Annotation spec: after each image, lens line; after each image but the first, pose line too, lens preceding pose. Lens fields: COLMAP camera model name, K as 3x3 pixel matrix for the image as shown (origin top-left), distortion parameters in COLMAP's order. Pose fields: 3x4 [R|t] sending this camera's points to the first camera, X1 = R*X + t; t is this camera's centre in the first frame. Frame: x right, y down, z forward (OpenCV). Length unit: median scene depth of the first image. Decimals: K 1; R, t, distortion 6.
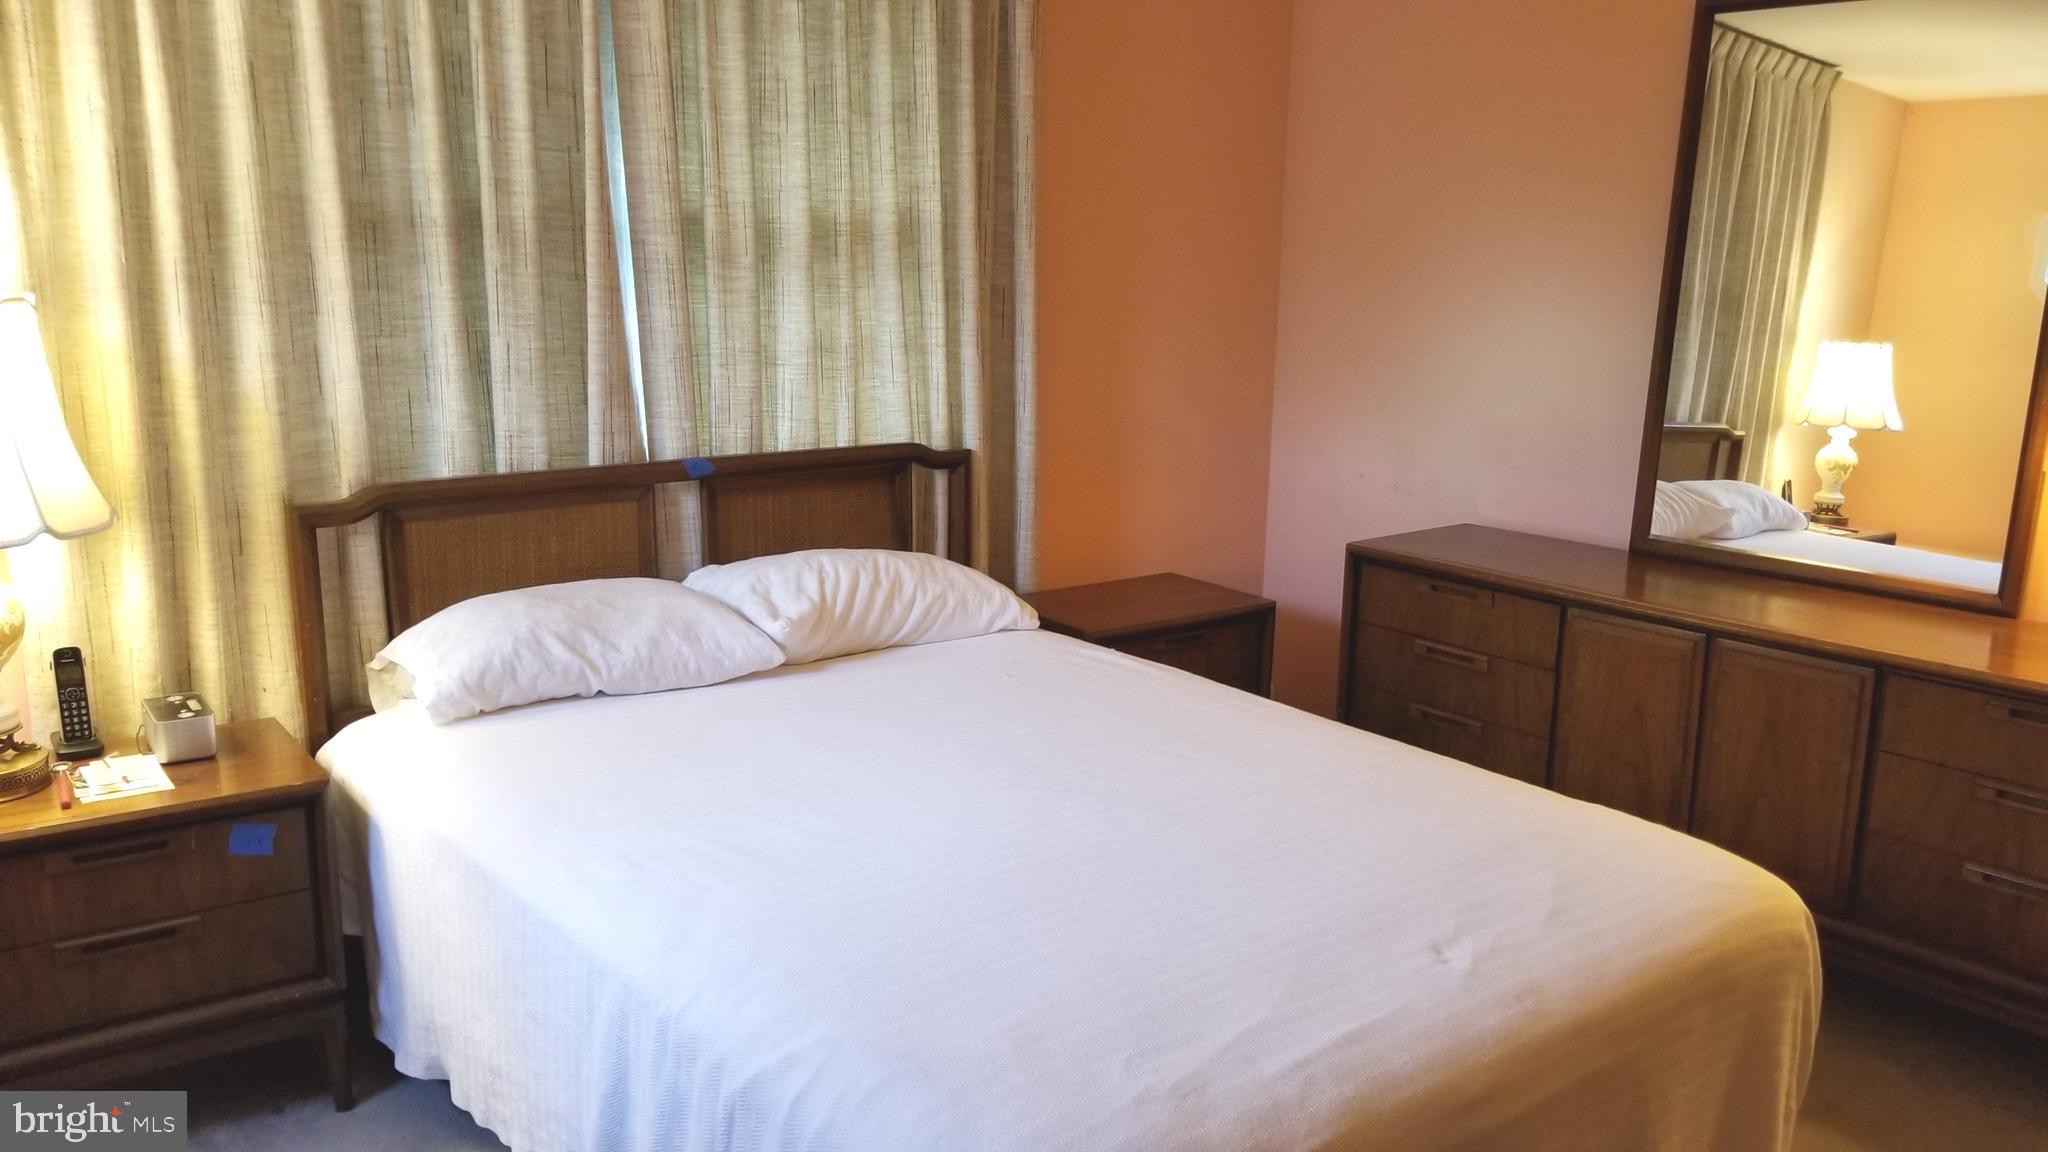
lens RADIAL K [[1561.8, 0, 1036.6], [0, 1561.8, 624.8], [0, 0, 1]] dist [0.053100, -0.112903]
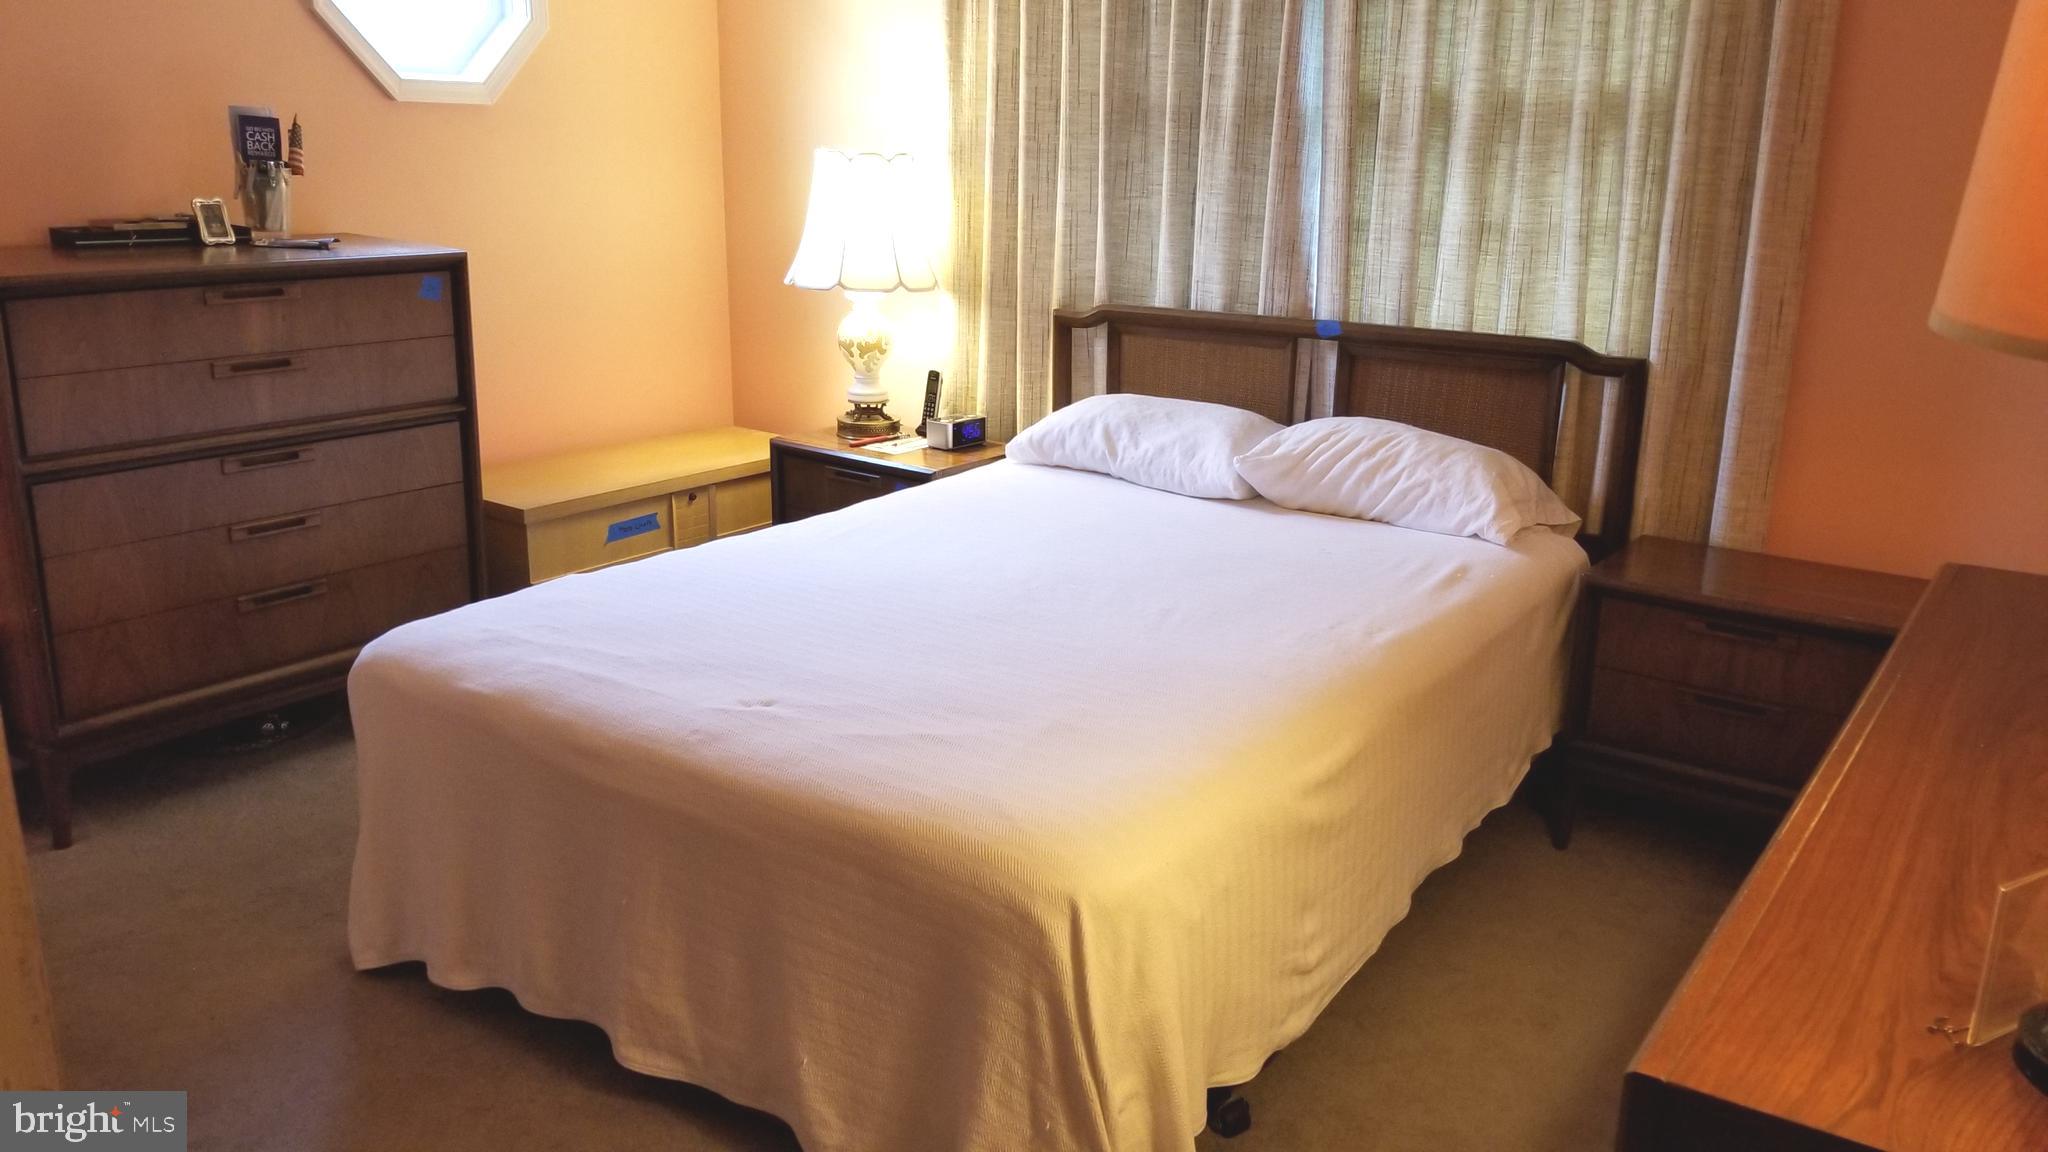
lens RADIAL K [[1538.4, 0, 1056.0], [0, 1538.4, 610.9], [0, 0, 1]] dist [0.109409, -0.209103]
pose [[0.294521, 0.271950, -0.916134, 0.816216], [-0.239920, 0.948993, 0.204574, -0.089334], [0.925038, 0.159548, 0.344744, 0.468809]]
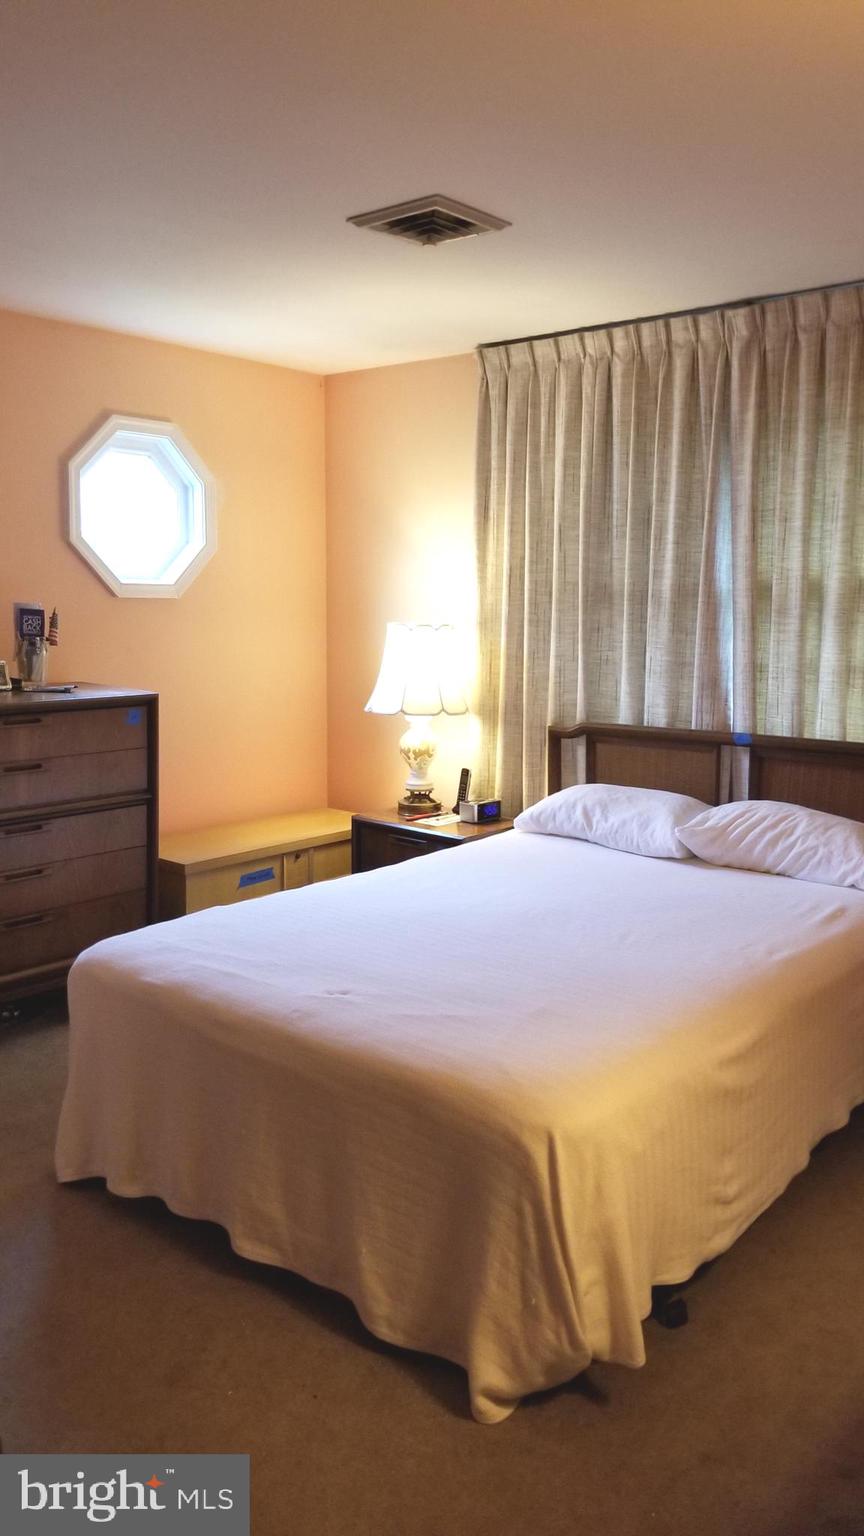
lens RADIAL K [[1153.8, 0, 444.9], [0, 1153.8, 745.5], [0, 0, 1]] dist [0.109409, -0.209103]
pose [[0.196892, 0.107227, -0.974544, 0.894592], [-0.229930, 0.971330, 0.060420, -0.096476], [0.953082, 0.212180, 0.215901, 0.458379]]
